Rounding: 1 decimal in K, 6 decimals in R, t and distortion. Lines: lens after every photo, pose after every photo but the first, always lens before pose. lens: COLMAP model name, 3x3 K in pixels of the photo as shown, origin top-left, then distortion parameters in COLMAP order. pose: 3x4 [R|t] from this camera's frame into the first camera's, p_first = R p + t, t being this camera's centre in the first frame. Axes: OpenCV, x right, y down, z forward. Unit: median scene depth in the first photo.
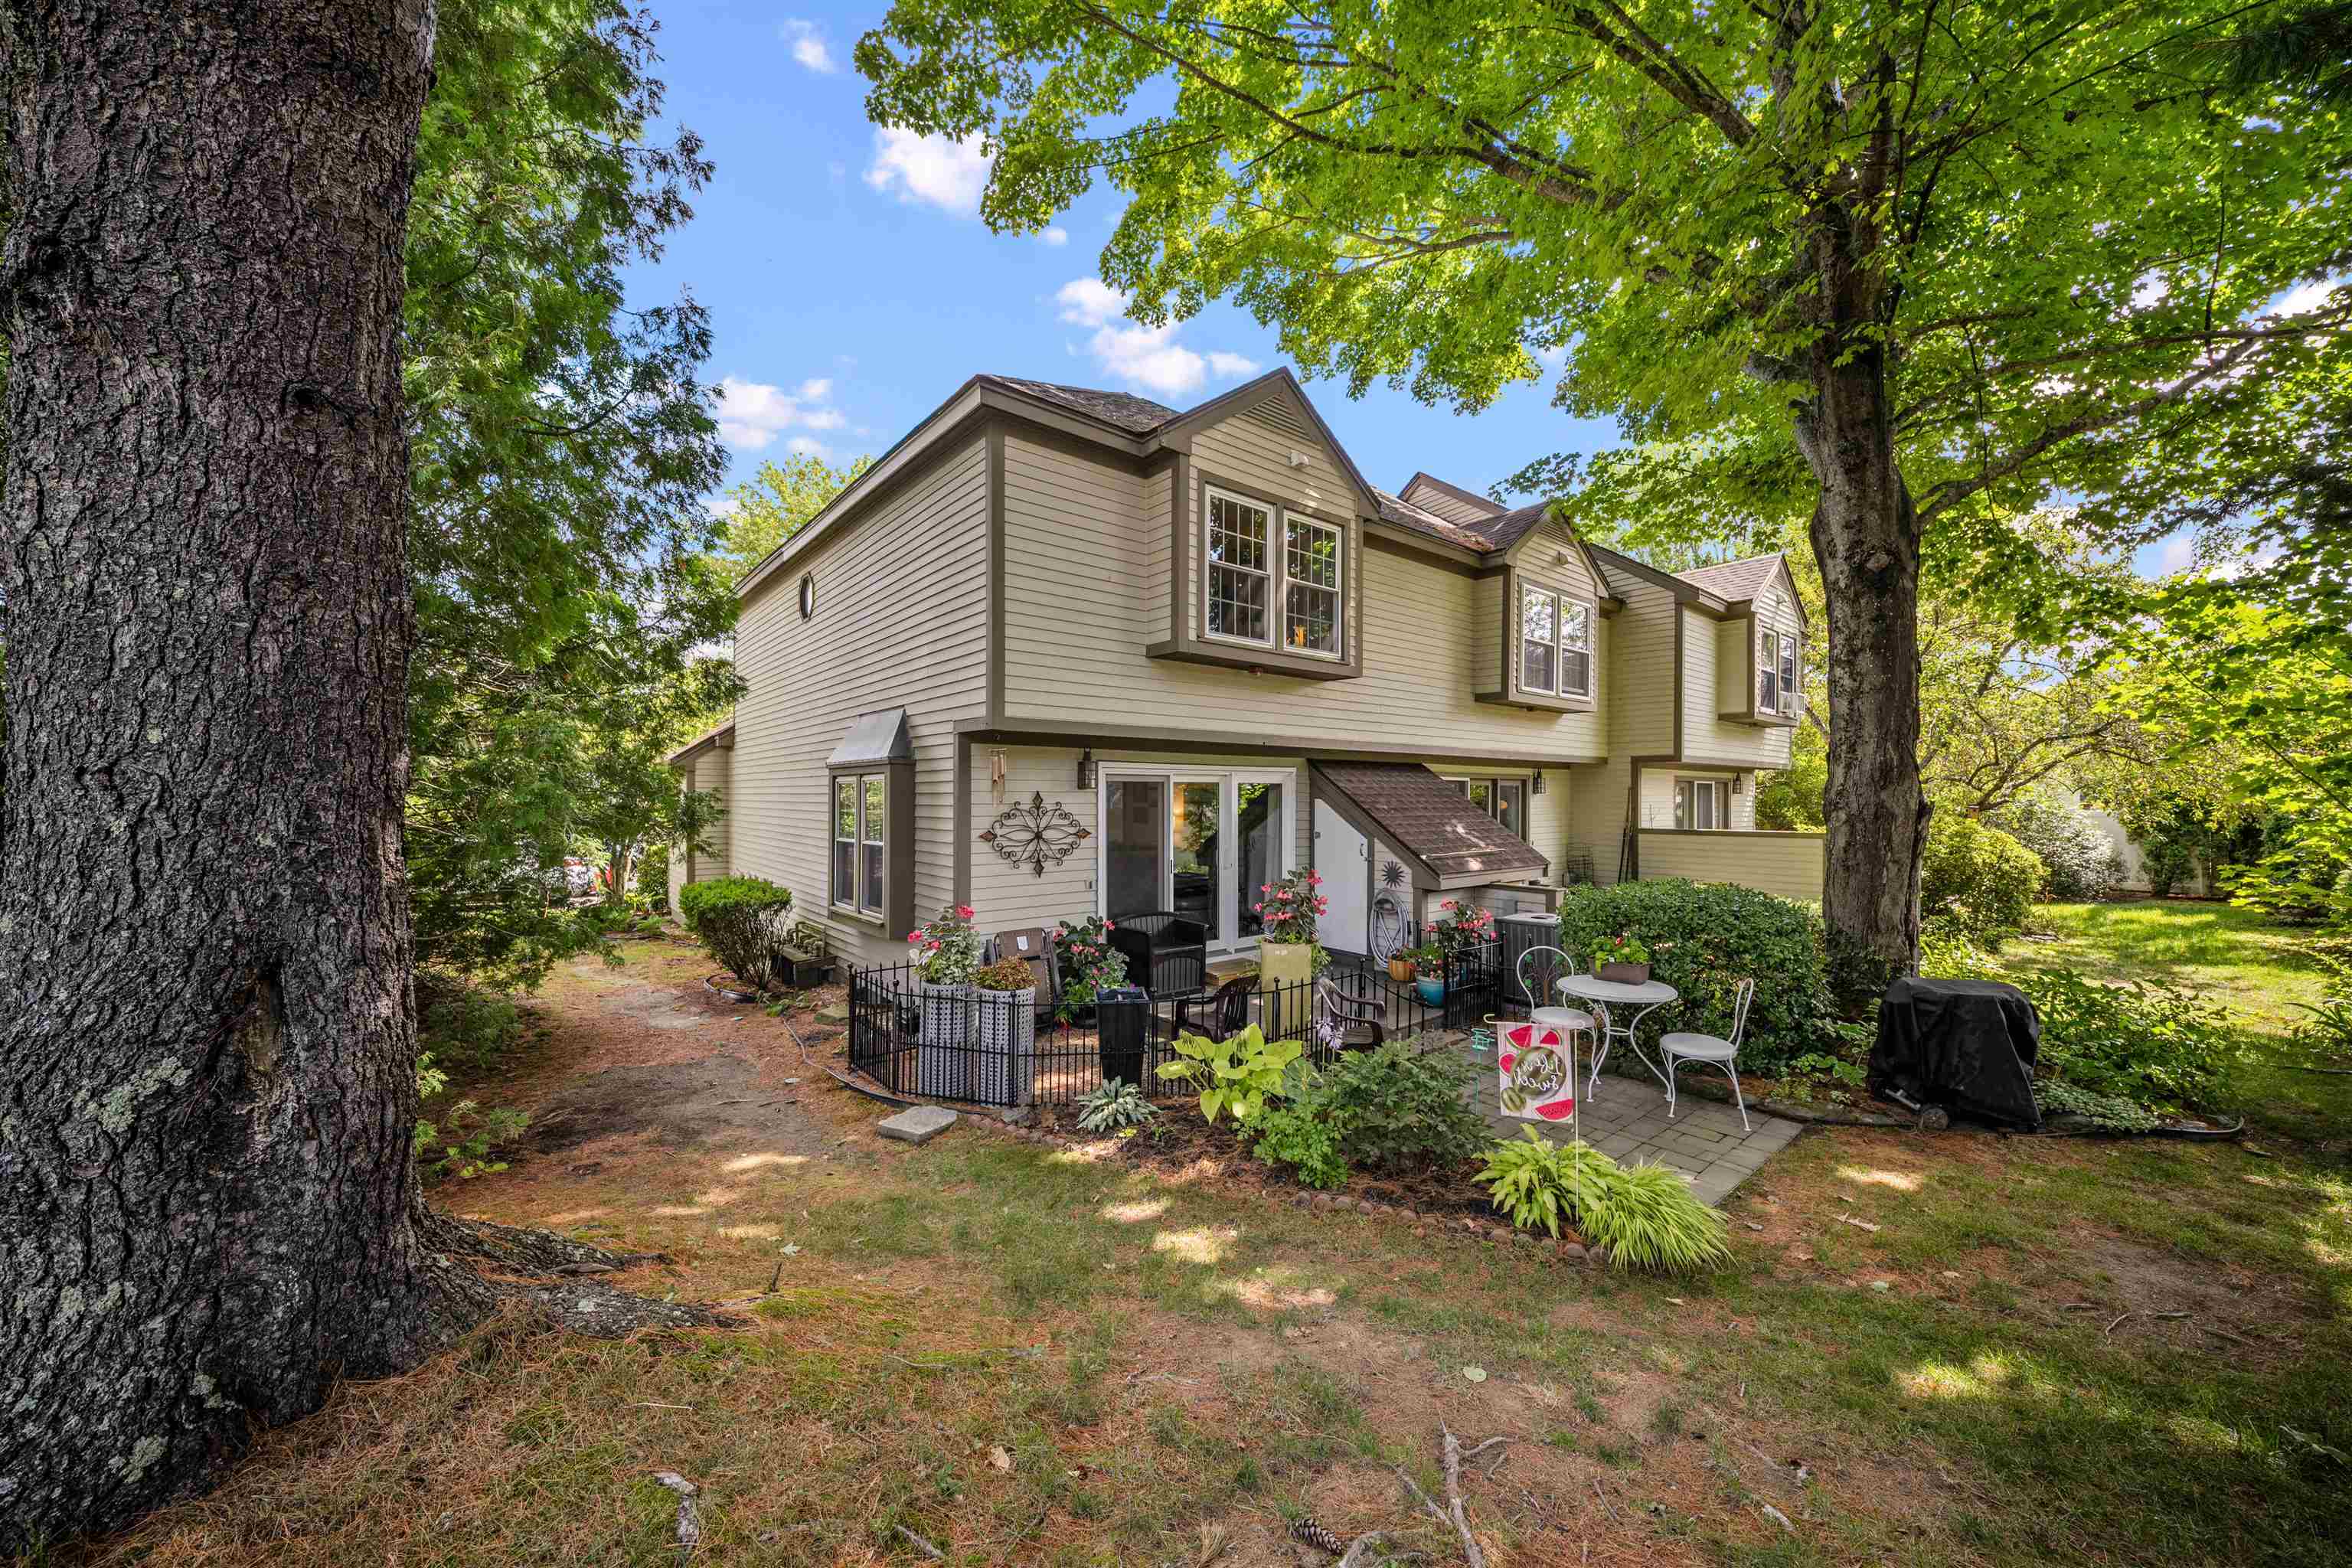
lens RADIAL K [[817.2, 0, 1180.7], [0, 817.2, 784.5], [0, 0, 1]] dist [0.000482, -0.004149]
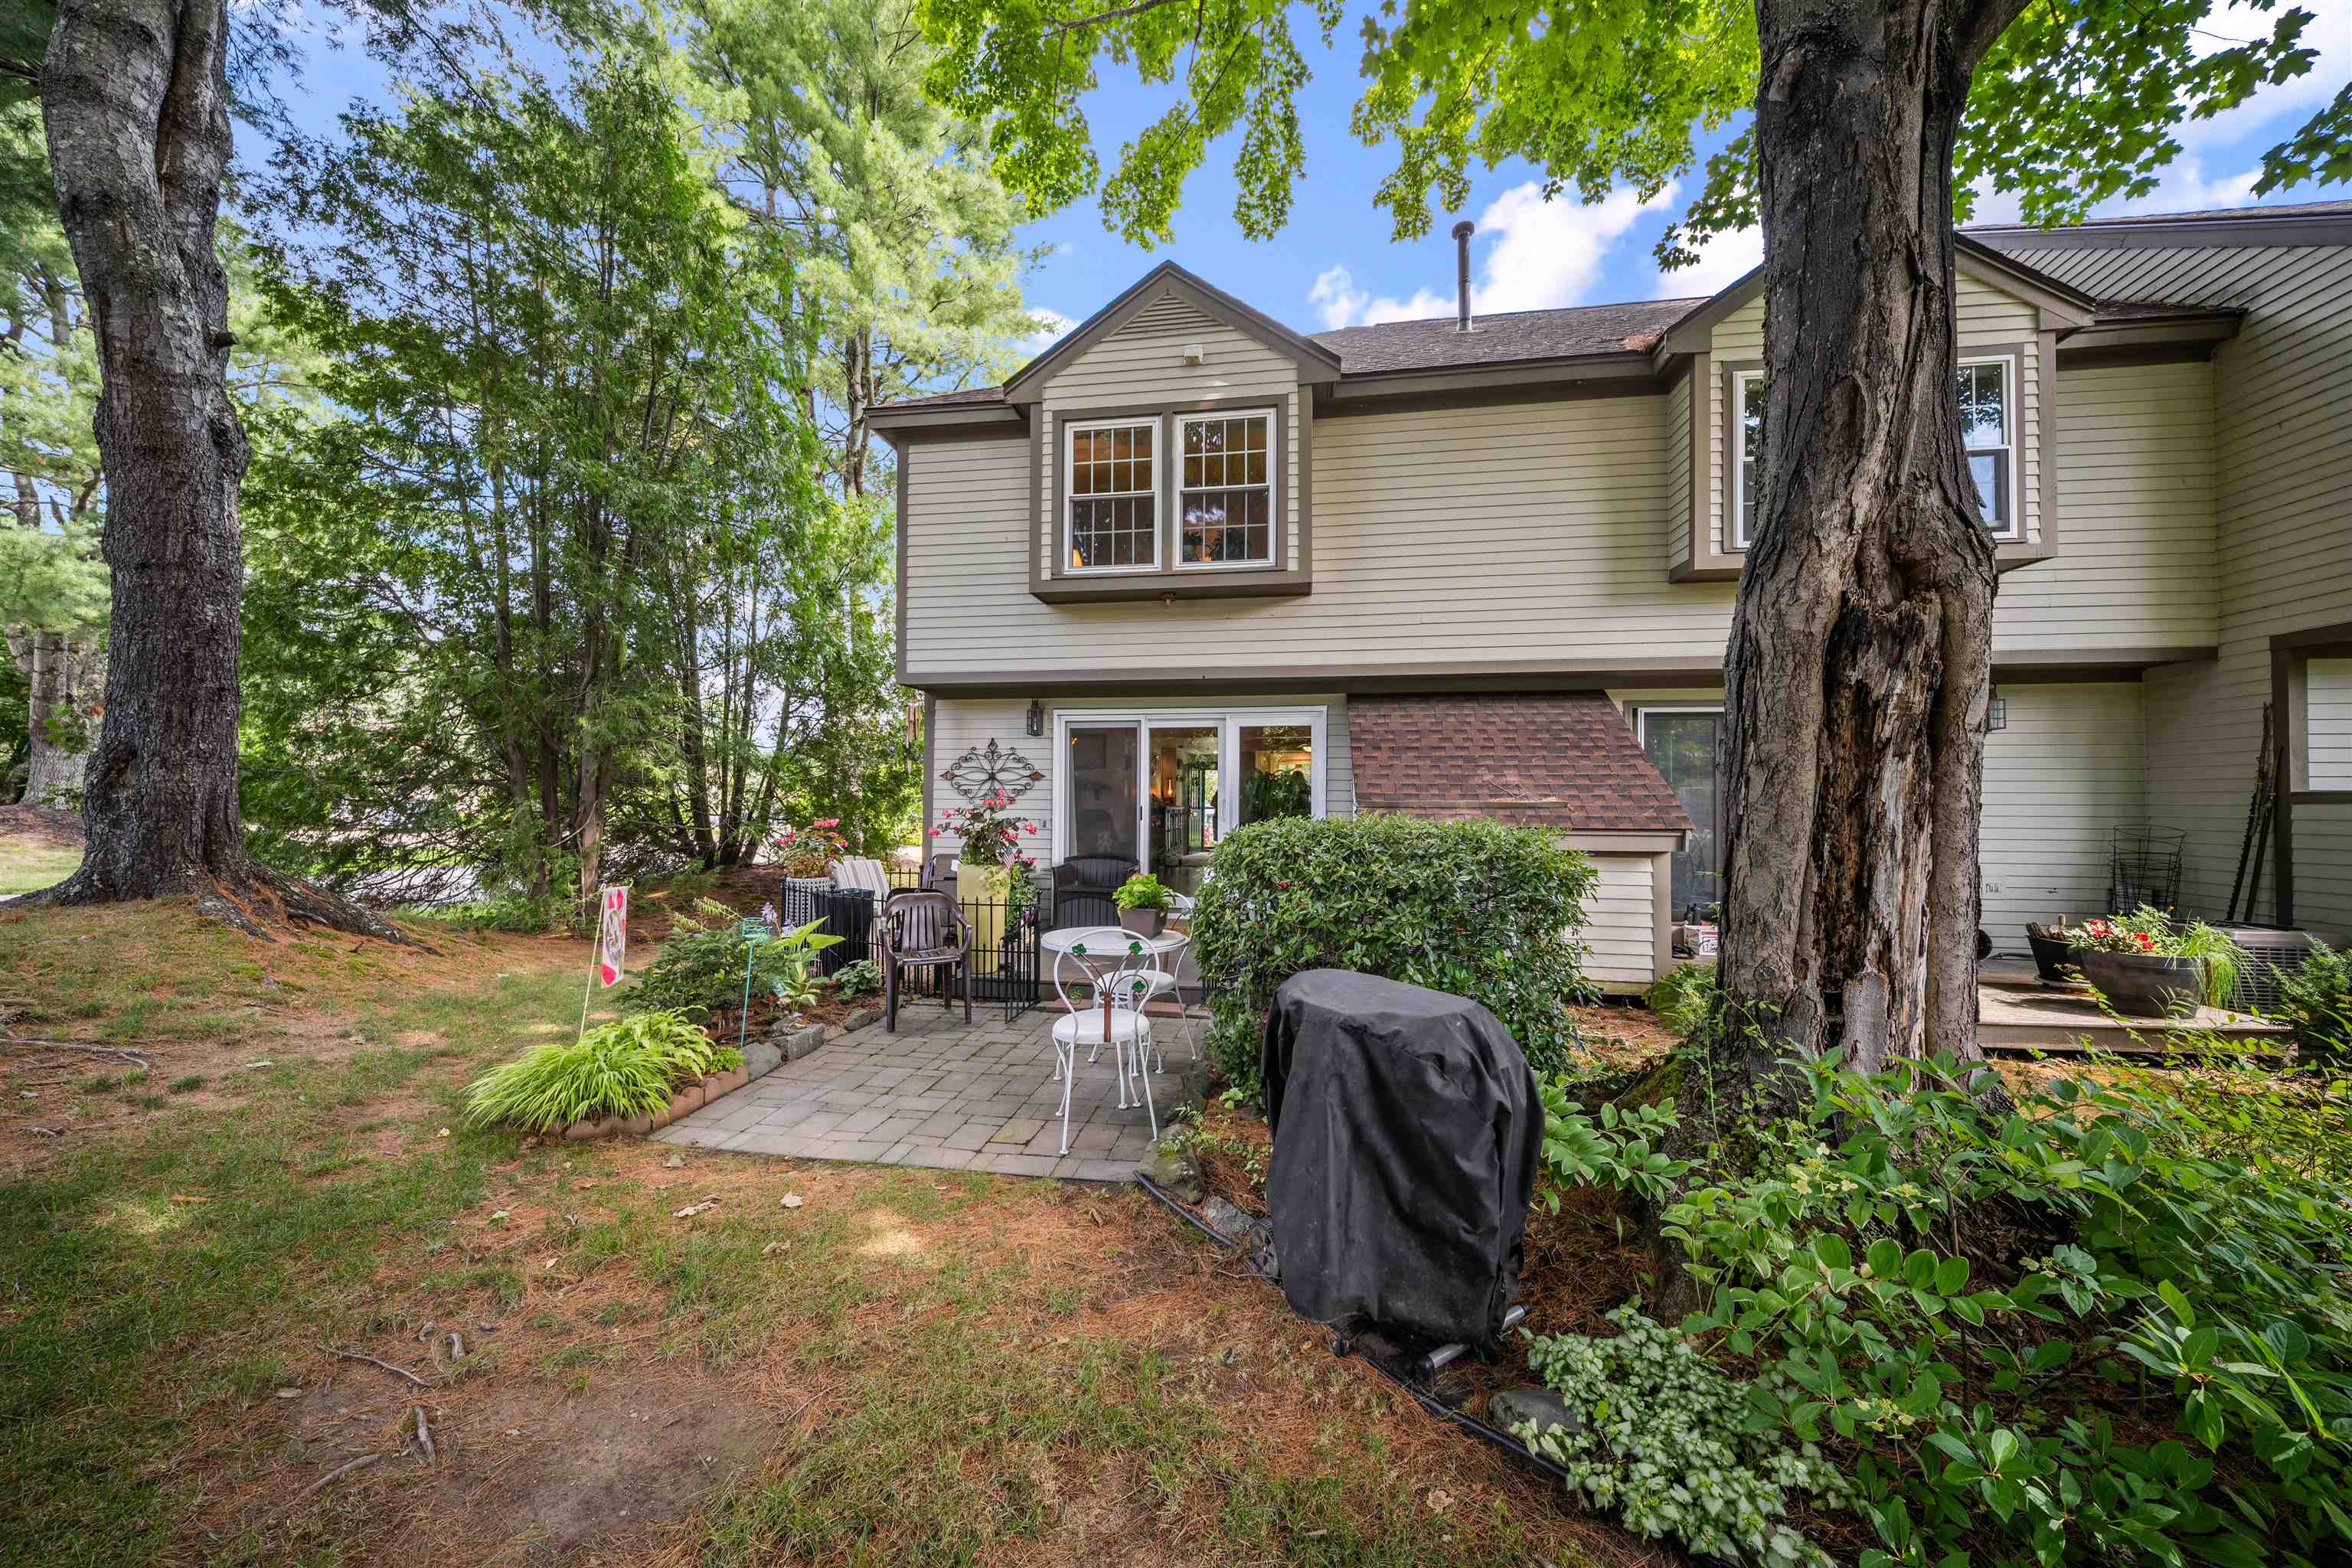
lens RADIAL K [[817.2, 0, 1180.7], [0, 817.2, 784.5], [0, 0, 1]] dist [0.000482, -0.004149]
pose [[0.665629, -0.012371, -0.746180, 0.734432], [0.008550, 0.999923, -0.008950, 0.073653], [0.746234, -0.000422, 0.665684, 0.370041]]
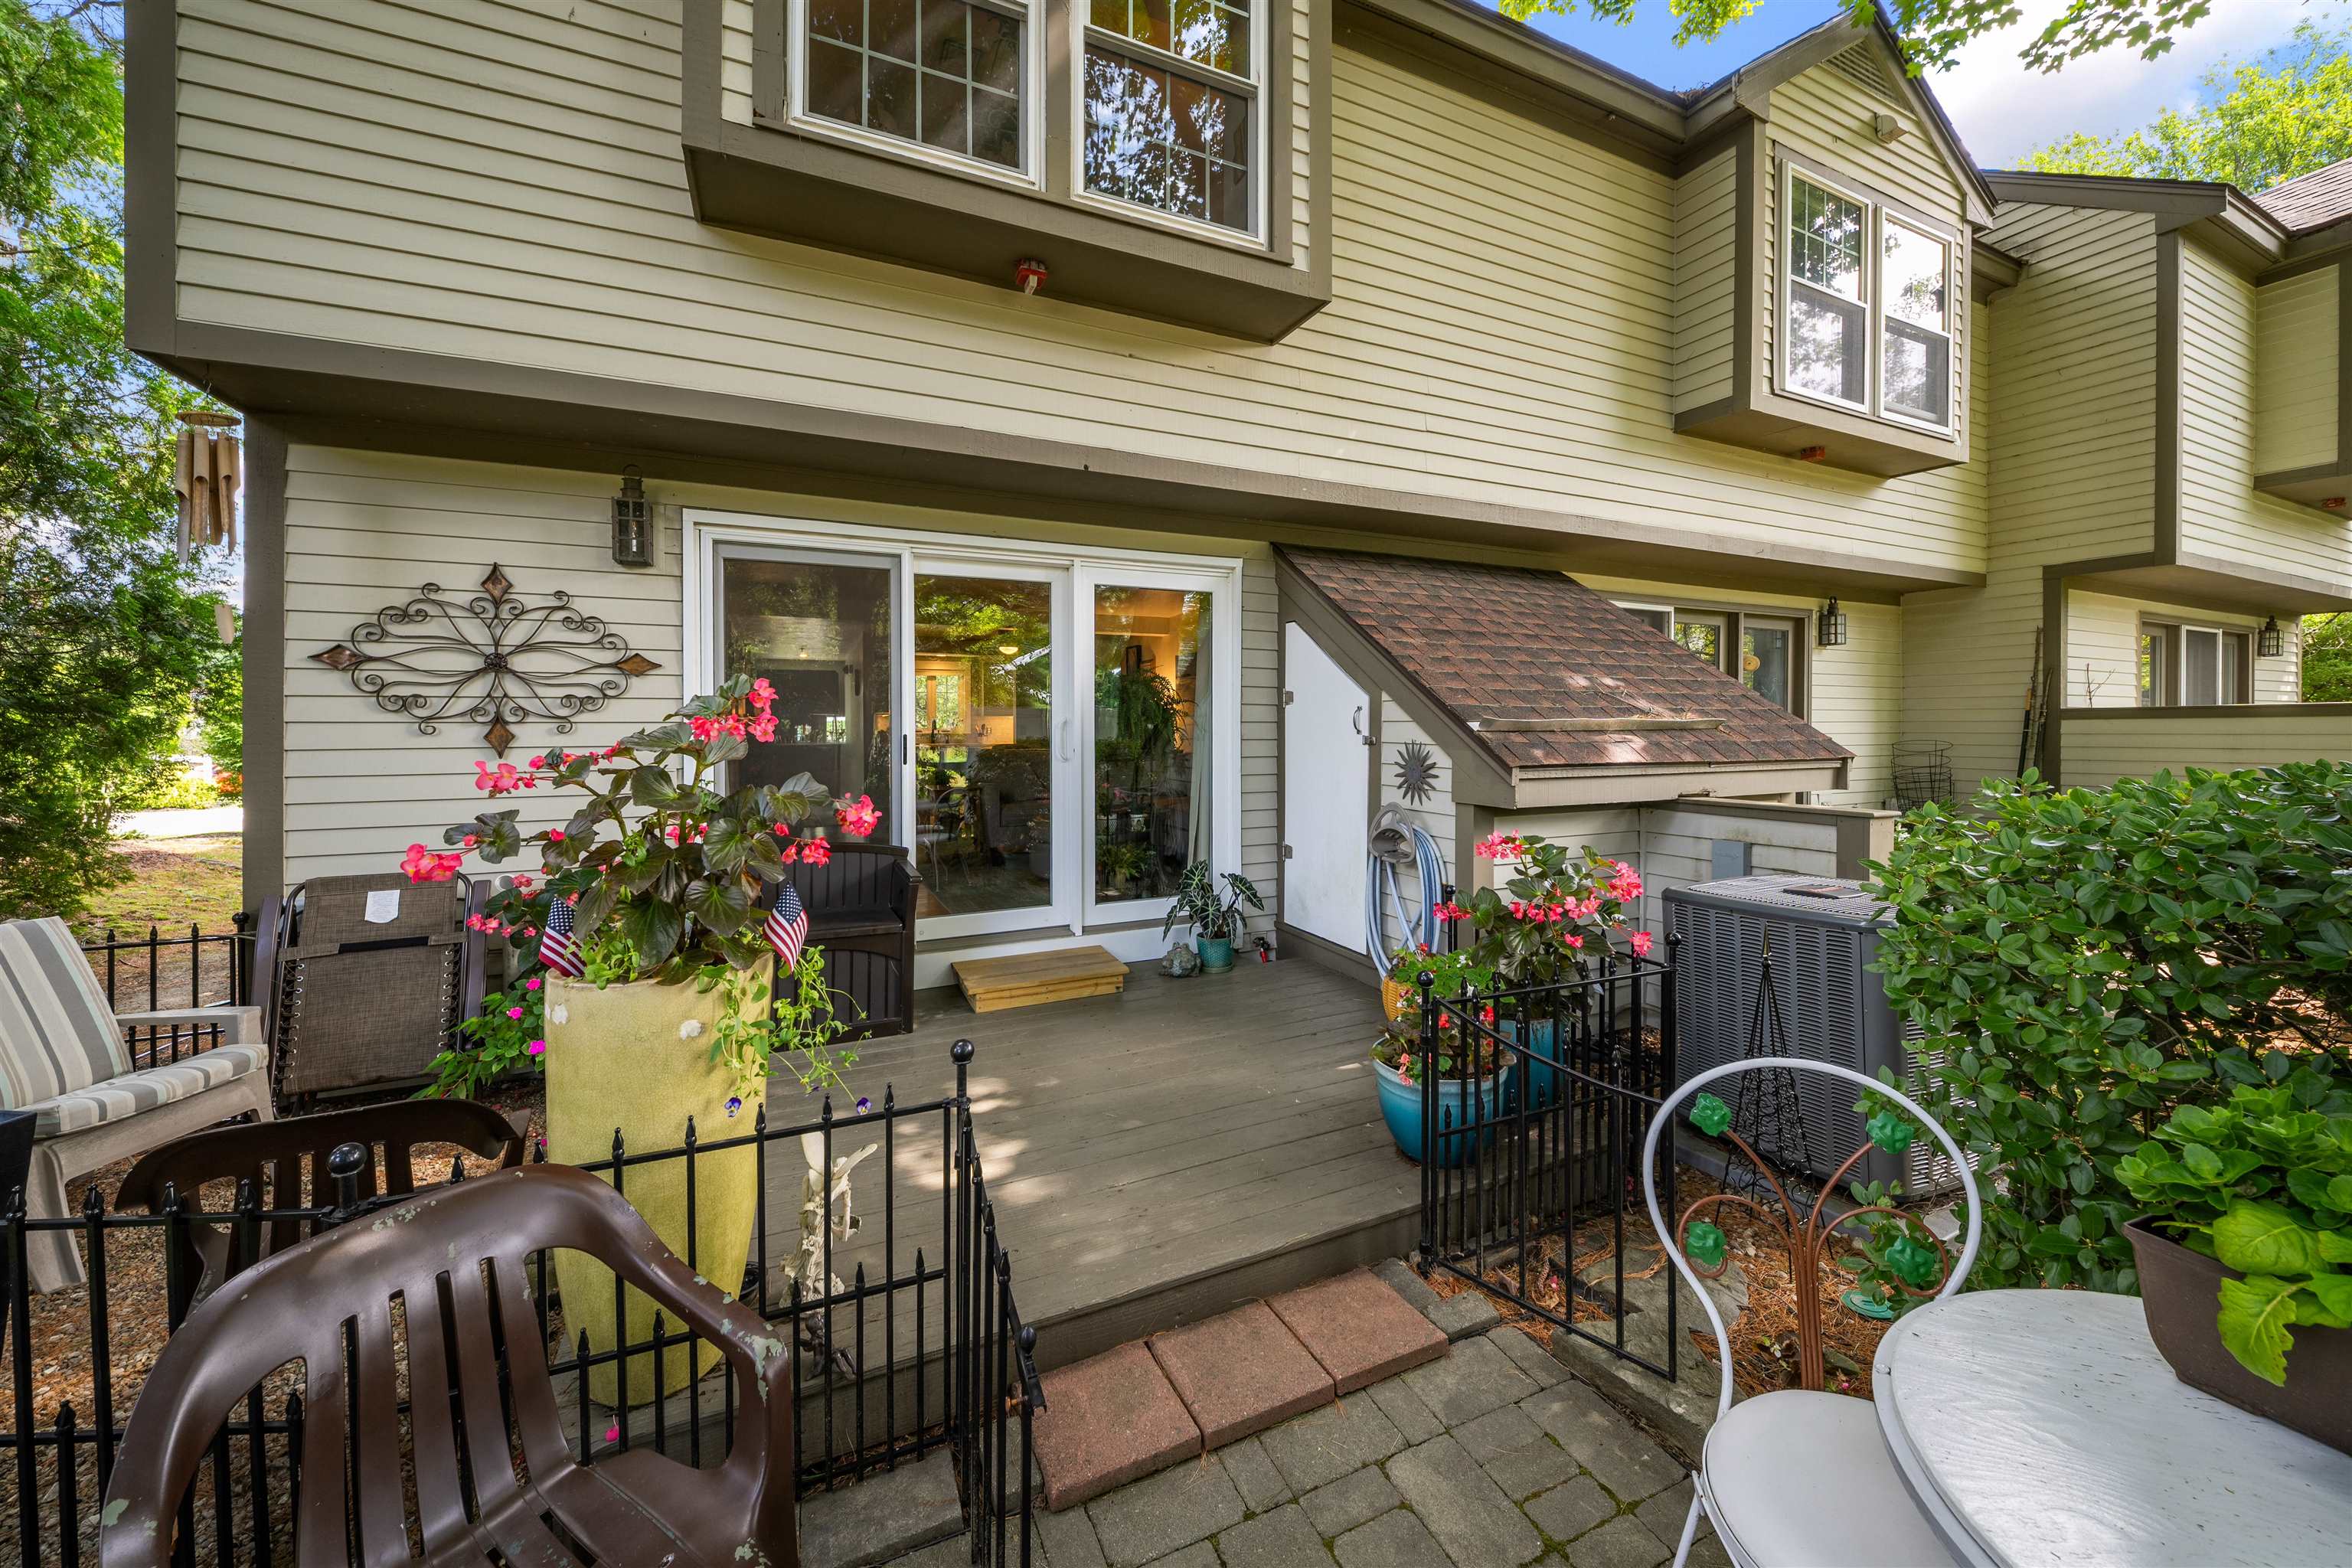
lens RADIAL K [[844.7, 0, 1174.2], [0, 844.7, 732.6], [0, 0, 1]] dist [-0.000325, -0.004413]
pose [[0.966646, -0.003949, -0.256084, 0.255492], [0.009407, 0.999754, 0.020092, 0.080731], [0.255941, -0.021831, 0.966446, 0.556143]]
